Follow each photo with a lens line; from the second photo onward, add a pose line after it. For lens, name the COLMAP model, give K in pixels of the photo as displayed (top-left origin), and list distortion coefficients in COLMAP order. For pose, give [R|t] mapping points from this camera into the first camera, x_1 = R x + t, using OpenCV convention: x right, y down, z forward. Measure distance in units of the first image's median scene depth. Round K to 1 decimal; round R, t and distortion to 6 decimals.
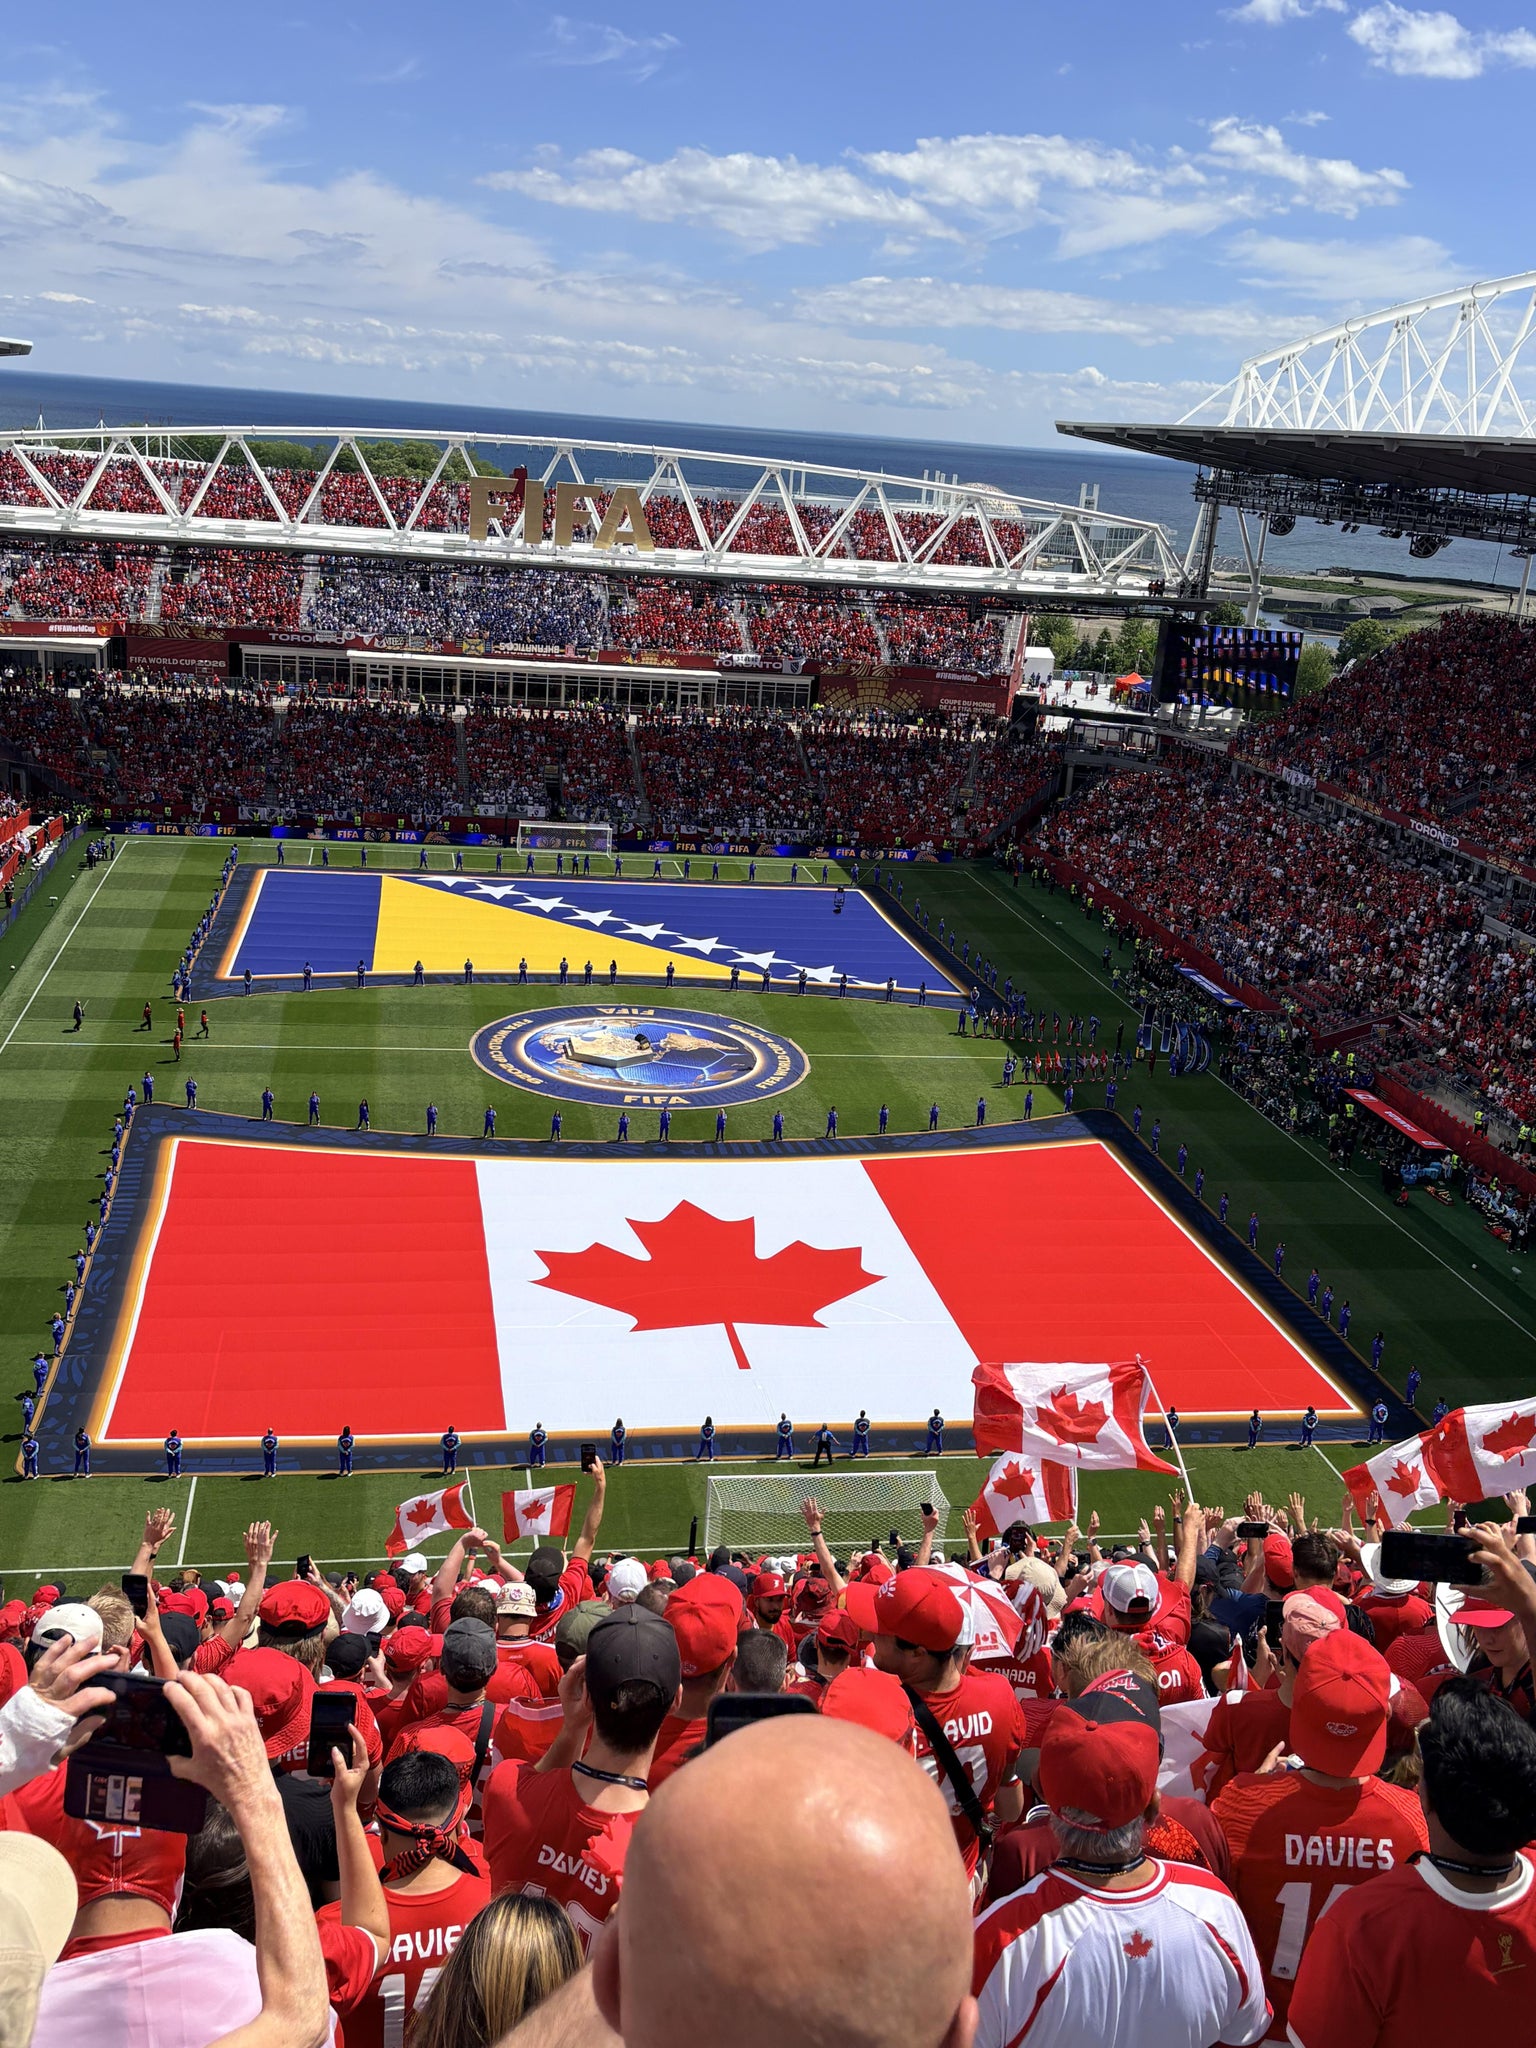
lens RADIAL K [[2013.5, 0, 768.0], [0, 2013.5, 1024.0], [0, 0, 1]] dist [0.025941, -0.005416]
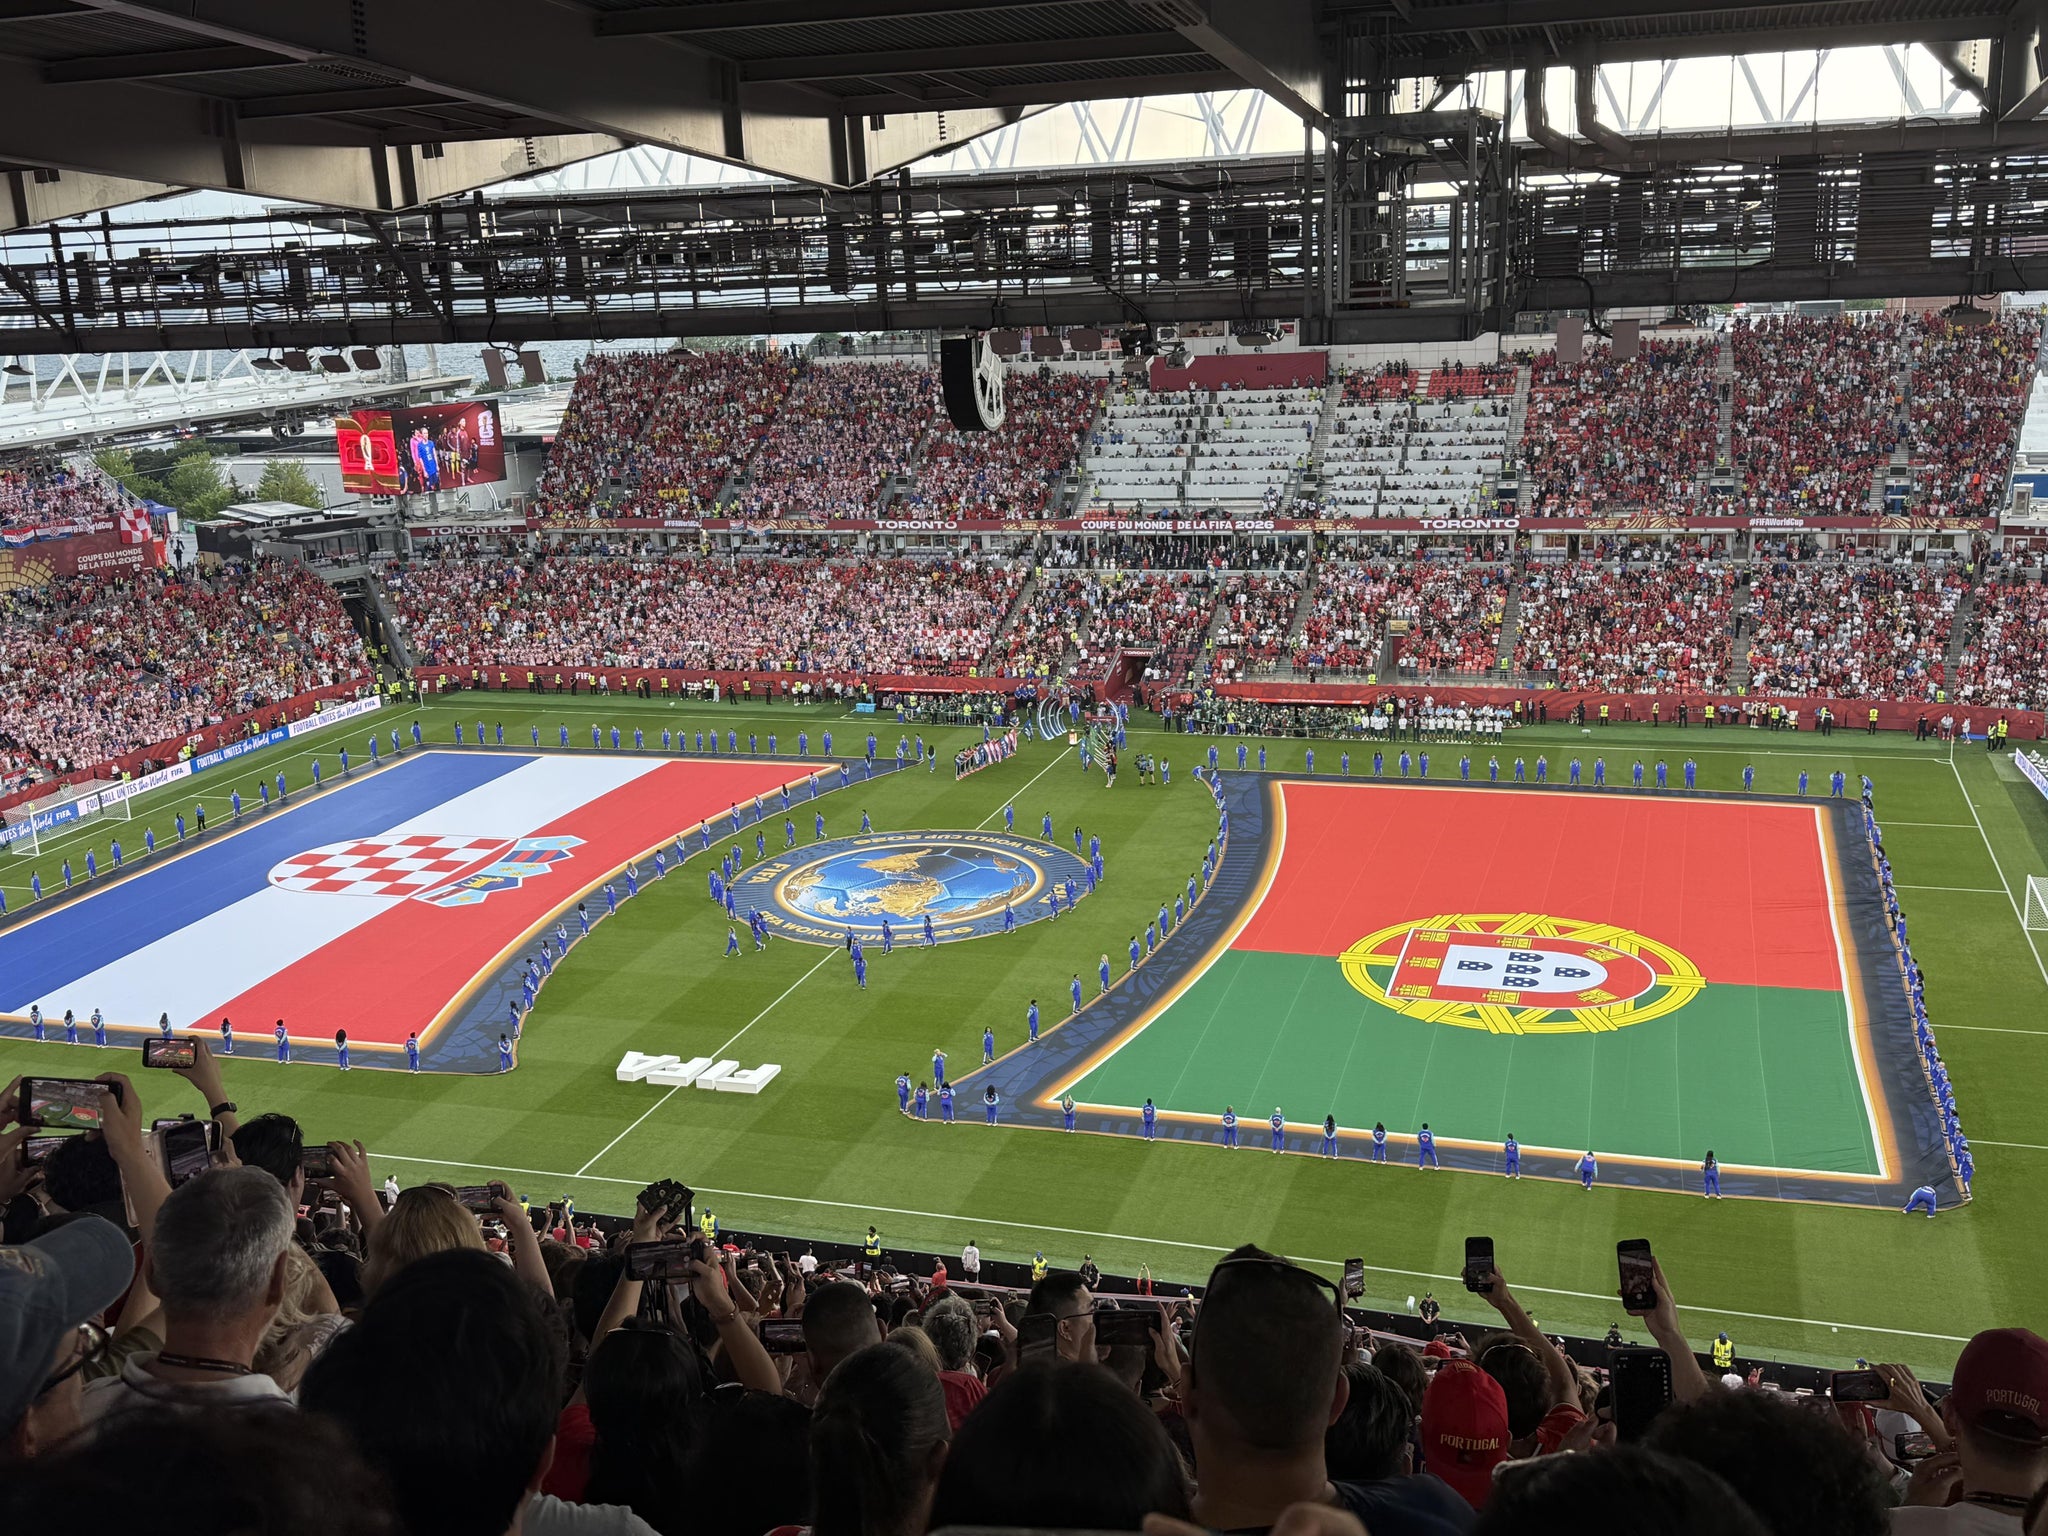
lens RADIAL K [[2013.5, 0, 1024.0], [0, 2013.5, 768.0], [0, 0, 1]] dist [0.025941, -0.005416]
pose [[0.467917, -0.310096, 0.827584, -0.721036], [0.325318, 0.931107, 0.164950, -0.155049], [-0.821719, 0.192045, 0.536560, 0.446266]]
